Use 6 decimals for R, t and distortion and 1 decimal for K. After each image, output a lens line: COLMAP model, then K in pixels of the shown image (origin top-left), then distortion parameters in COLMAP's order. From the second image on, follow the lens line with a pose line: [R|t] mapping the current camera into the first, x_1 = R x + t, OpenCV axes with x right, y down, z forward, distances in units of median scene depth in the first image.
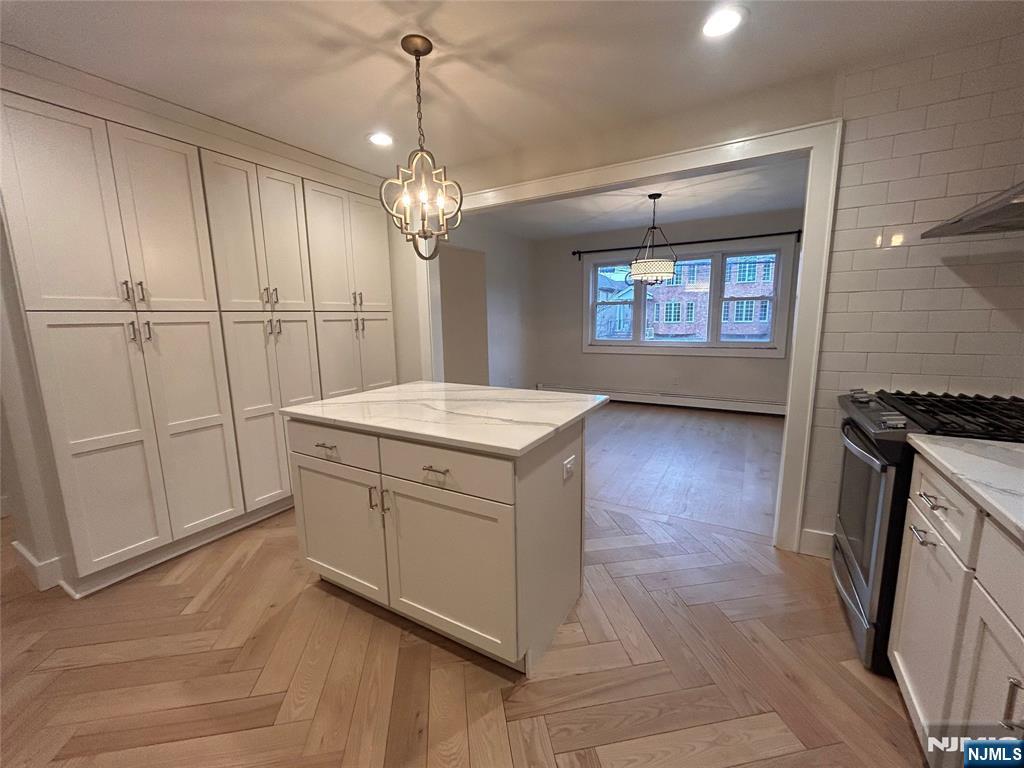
lens RADIAL K [[414.1, 0, 512.0], [0, 414.1, 384.0], [0, 0, 1]] dist [0.000030, -0.000008]
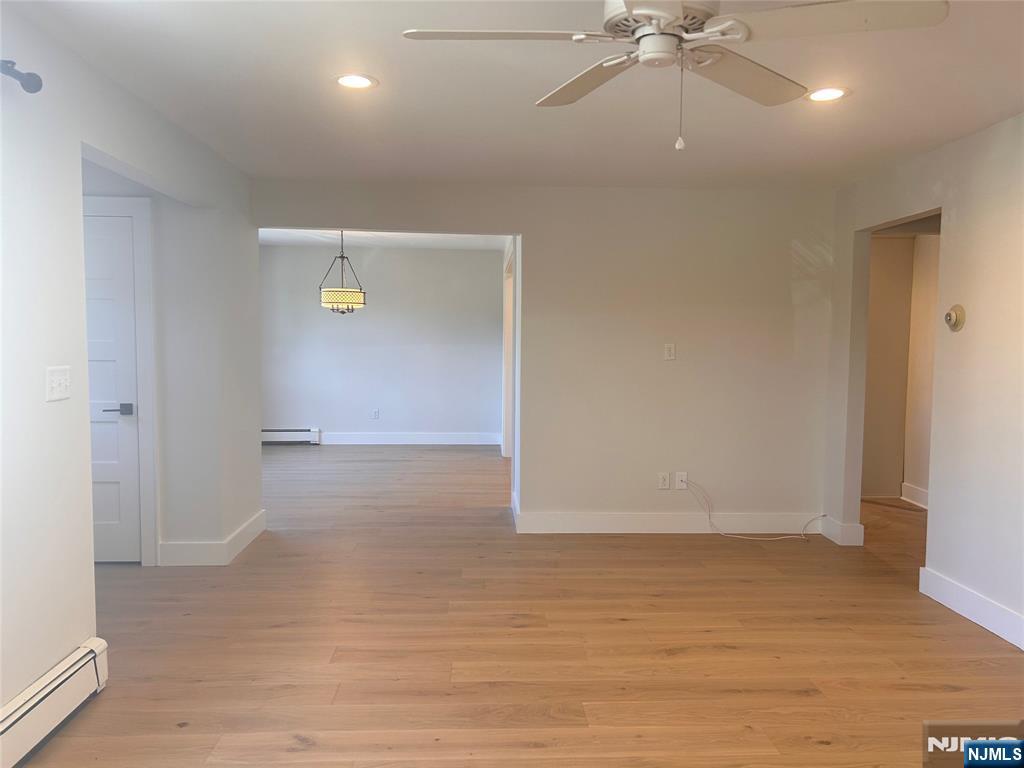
lens RADIAL K [[770.5, 0, 512.0], [0, 770.5, 384.0], [0, 0, 1]] dist [0.006949, 0.004425]
pose [[-0.535849, -0.039969, 0.843368, -2.584654], [0.137758, 0.981355, 0.134036, -0.489348], [-0.833000, 0.188004, -0.520351, 3.007811]]
